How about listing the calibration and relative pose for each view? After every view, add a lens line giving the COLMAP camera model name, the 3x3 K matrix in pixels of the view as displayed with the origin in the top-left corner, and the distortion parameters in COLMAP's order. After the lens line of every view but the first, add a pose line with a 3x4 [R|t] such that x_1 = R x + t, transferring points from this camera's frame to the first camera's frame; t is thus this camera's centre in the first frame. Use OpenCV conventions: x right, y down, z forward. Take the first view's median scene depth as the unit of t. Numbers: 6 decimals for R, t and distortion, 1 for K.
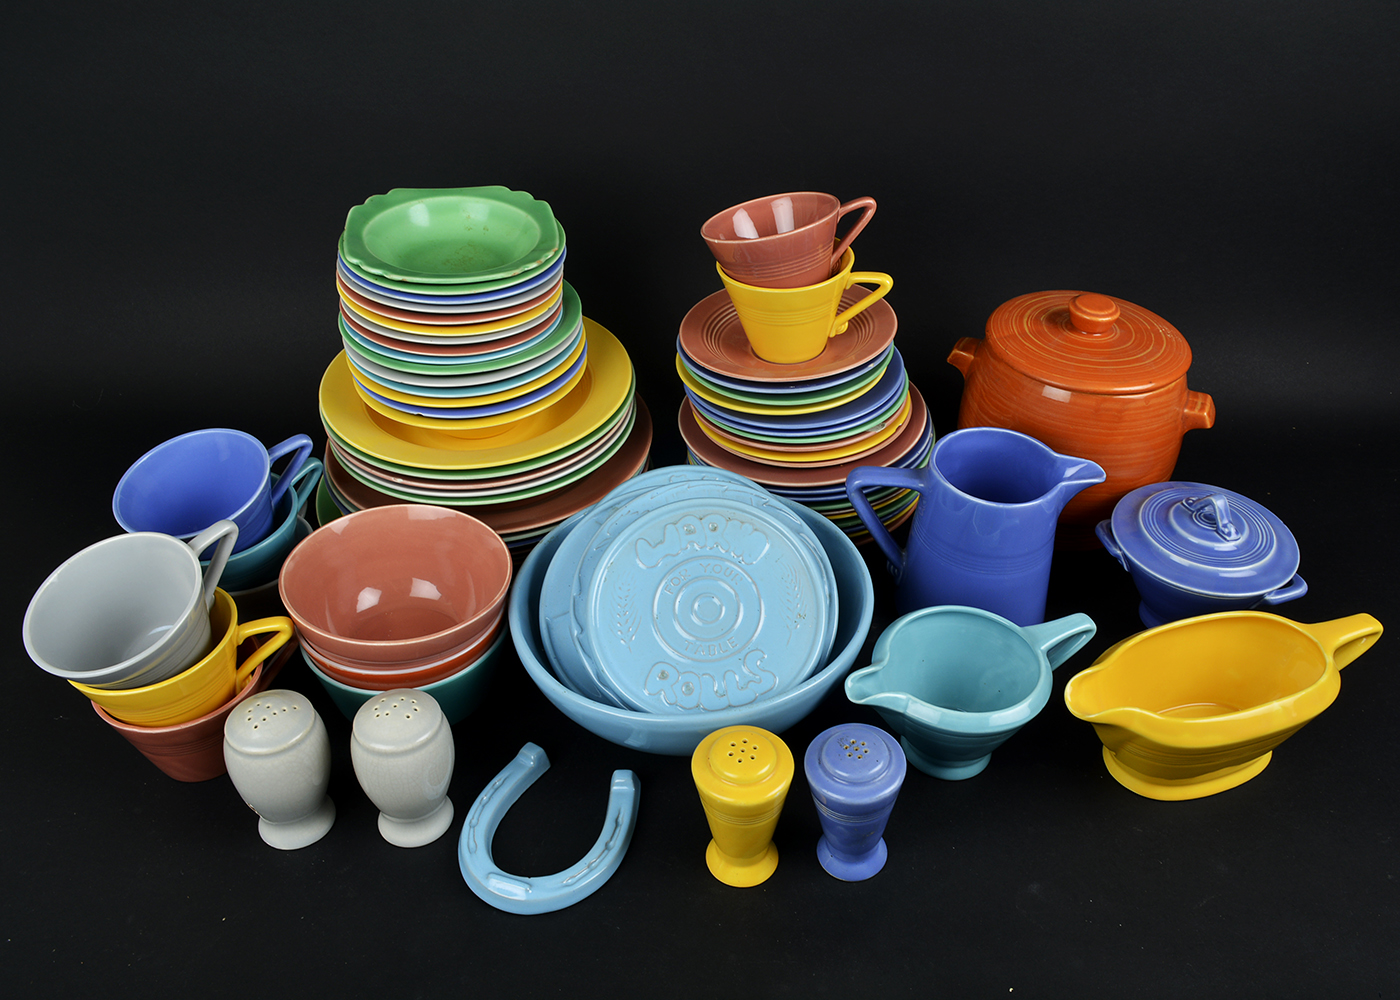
lens RADIAL K [[865.0, 0, 724.3], [0, 865.0, 499.4], [0, 0, 1]] dist [-0.004065, -0.000079]
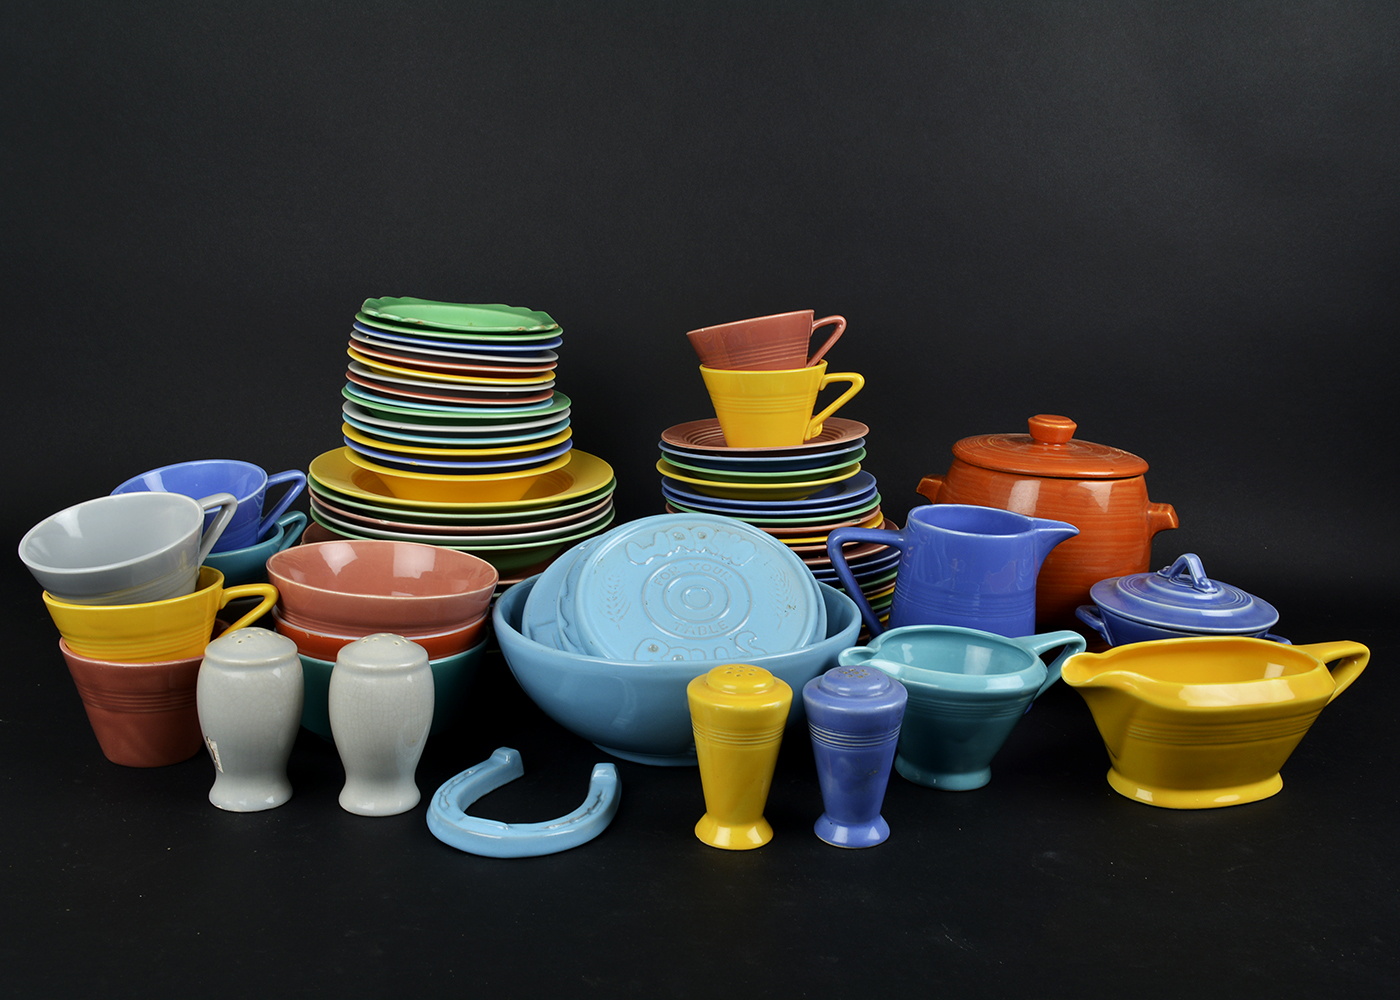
lens RADIAL K [[902.4, 0, 700.0], [0, 902.4, 500.0], [0, 0, 1]] dist [-0.004322, -0.002734]
pose [[0.999394, 0.027364, 0.021497, -0.041232], [-0.019435, 0.951355, -0.307483, 0.335252], [-0.028865, 0.306879, 0.951311, -0.023770]]
